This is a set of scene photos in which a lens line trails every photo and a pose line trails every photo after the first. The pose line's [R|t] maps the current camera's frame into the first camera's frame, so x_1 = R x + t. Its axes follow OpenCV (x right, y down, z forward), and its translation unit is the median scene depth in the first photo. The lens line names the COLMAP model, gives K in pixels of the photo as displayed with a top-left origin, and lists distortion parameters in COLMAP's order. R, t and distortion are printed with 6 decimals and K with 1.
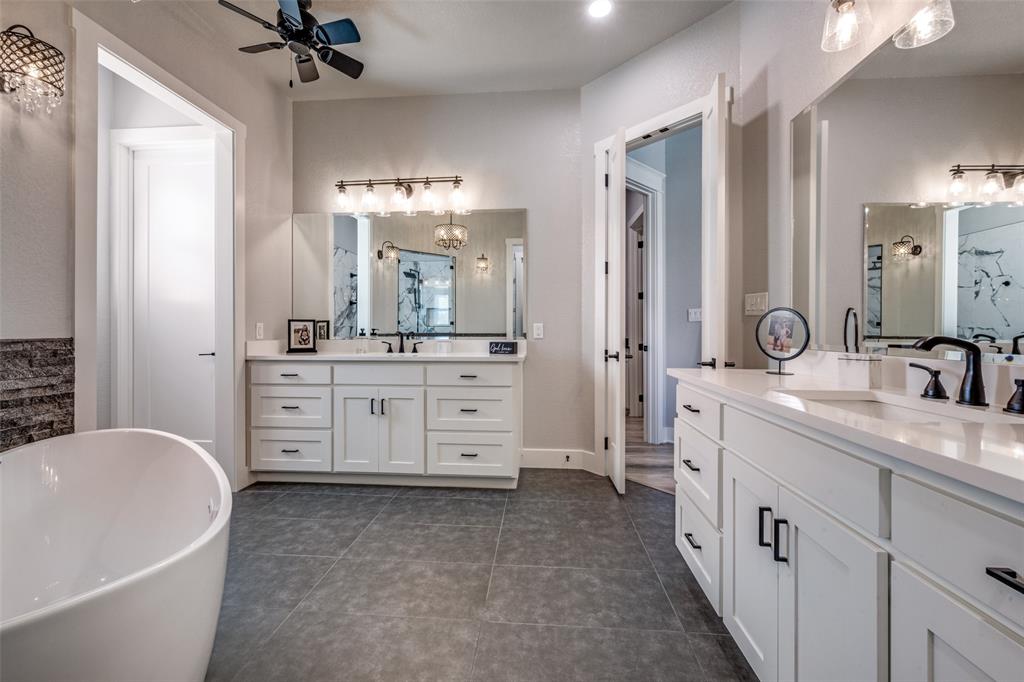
lens RADIAL K [[405.7, 0, 509.3], [0, 405.7, 335.1], [0, 0, 1]] dist [0.000507, 0.000101]
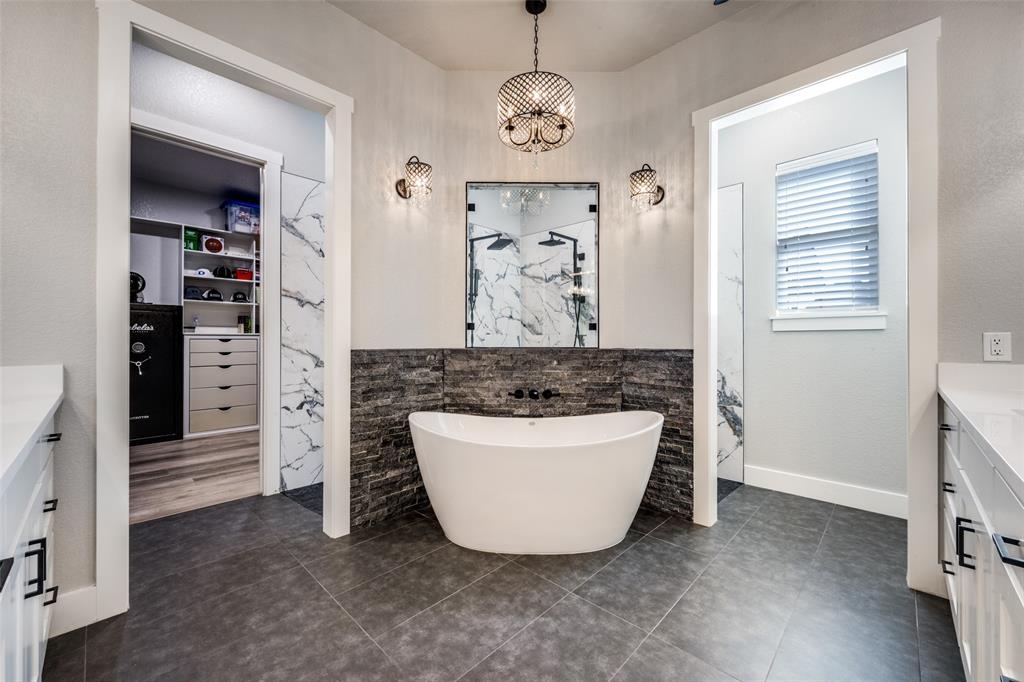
lens RADIAL K [[406.2, 0, 512.0], [0, 406.2, 341.0], [0, 0, 1]] dist [0.000656, 0.000027]
pose [[-0.631875, 0.003755, -0.775061, 0.417053], [-0.006880, 0.999922, 0.010453, -0.033166], [0.775039, 0.011937, -0.631800, 1.465765]]
